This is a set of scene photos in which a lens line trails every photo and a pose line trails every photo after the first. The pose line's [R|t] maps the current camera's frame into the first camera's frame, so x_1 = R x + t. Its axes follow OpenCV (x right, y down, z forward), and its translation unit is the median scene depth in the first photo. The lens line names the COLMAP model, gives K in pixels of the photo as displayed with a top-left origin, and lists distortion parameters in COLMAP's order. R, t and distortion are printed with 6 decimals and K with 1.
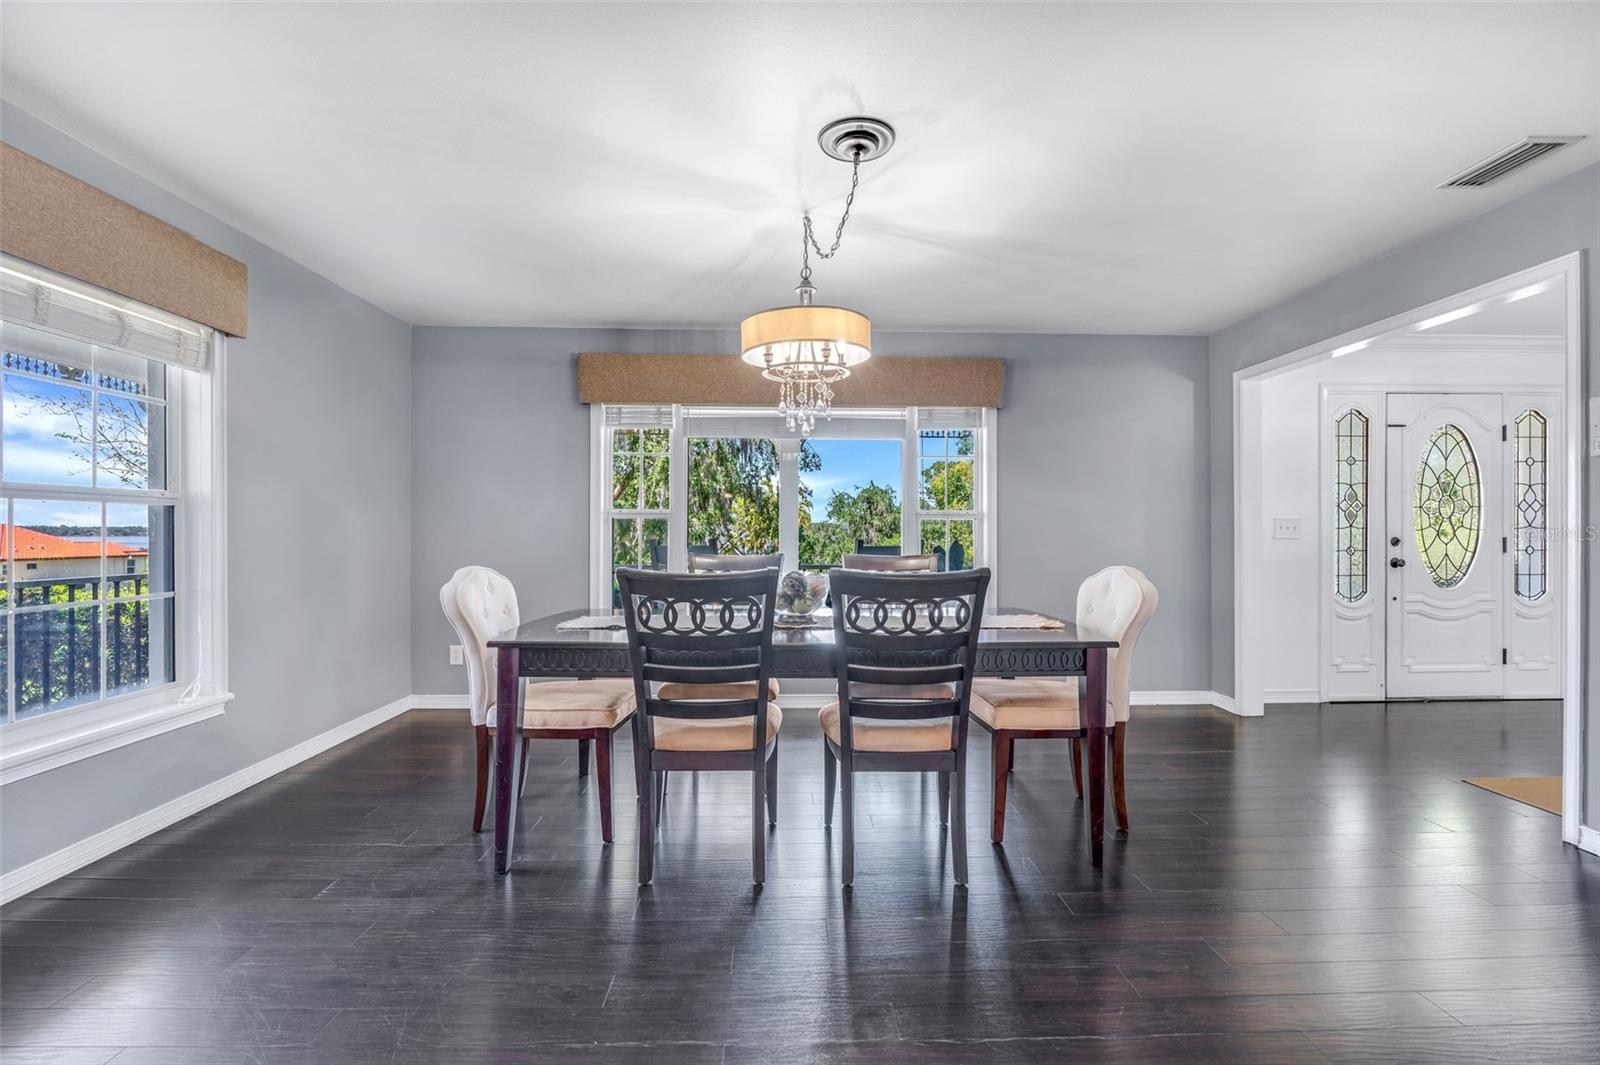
lens RADIAL K [[715.9, 0, 805.1], [0, 715.9, 528.5], [0, 0, 1]] dist [-0.002896, -0.000409]
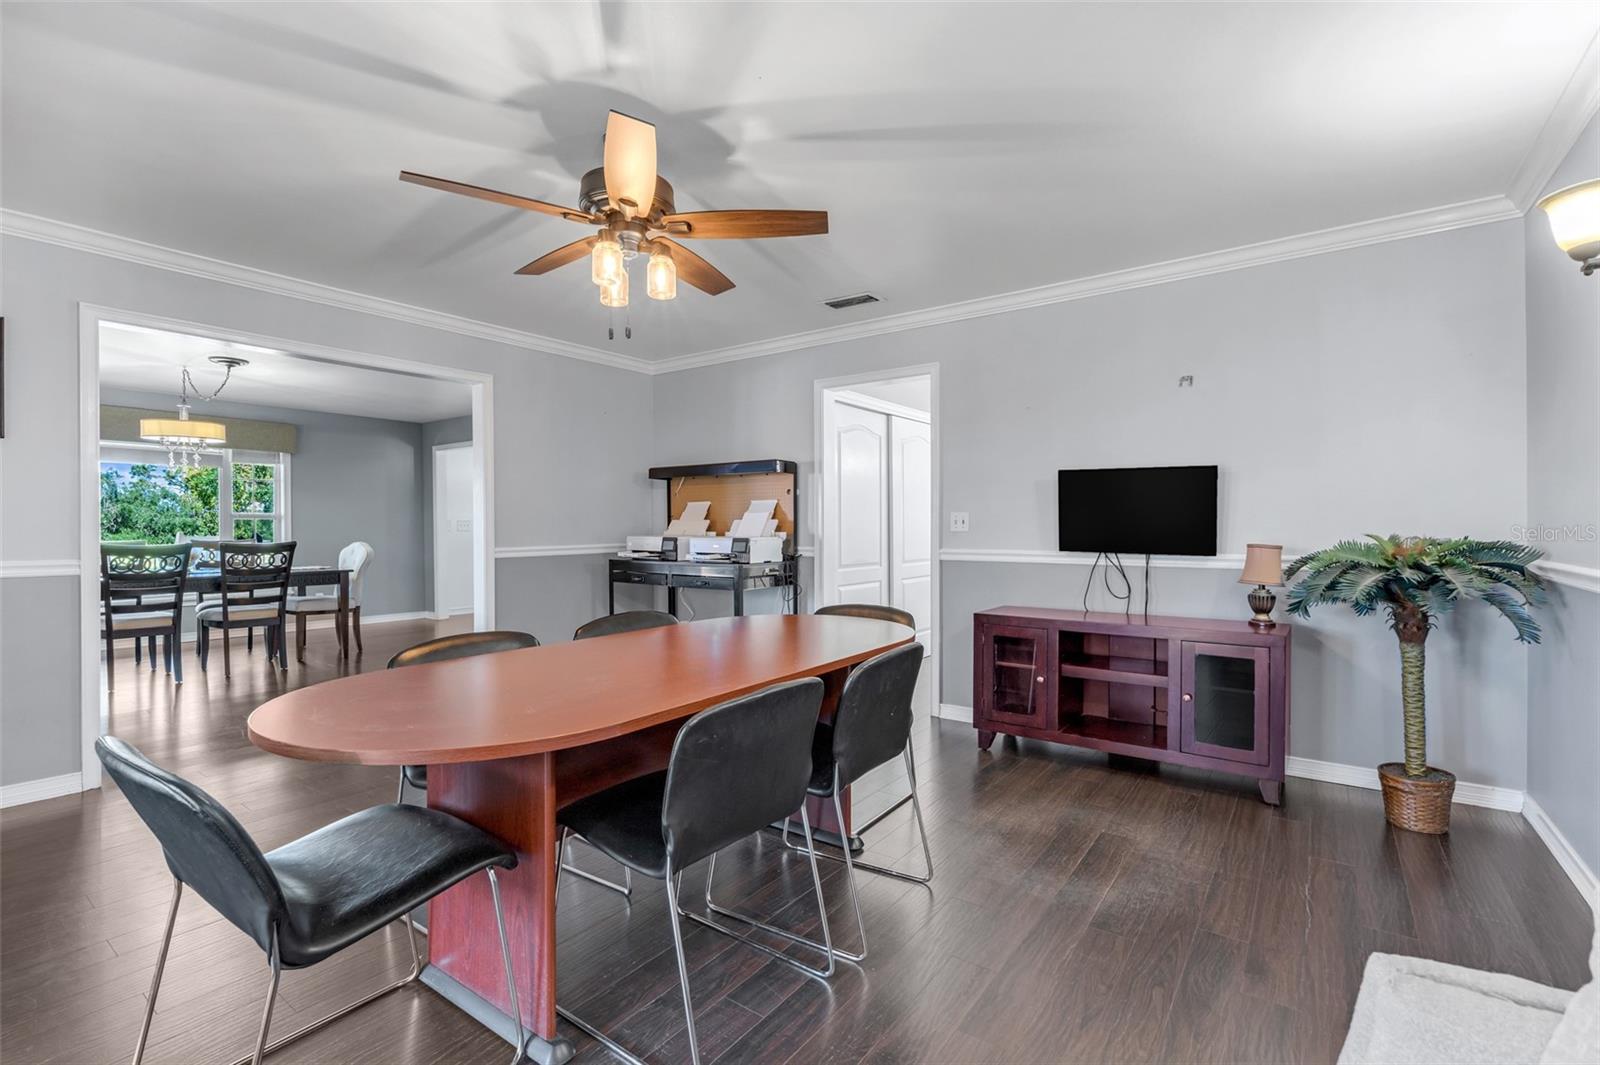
lens RADIAL K [[715.9, 0, 811.5], [0, 715.9, 522.1], [0, 0, 1]] dist [-0.002896, -0.000409]
pose [[0.608256, 0.002737, 0.793736, -0.557078], [-0.002592, 0.999996, -0.001462, -0.012738], [-0.793736, -0.001168, 0.608261, -1.728504]]
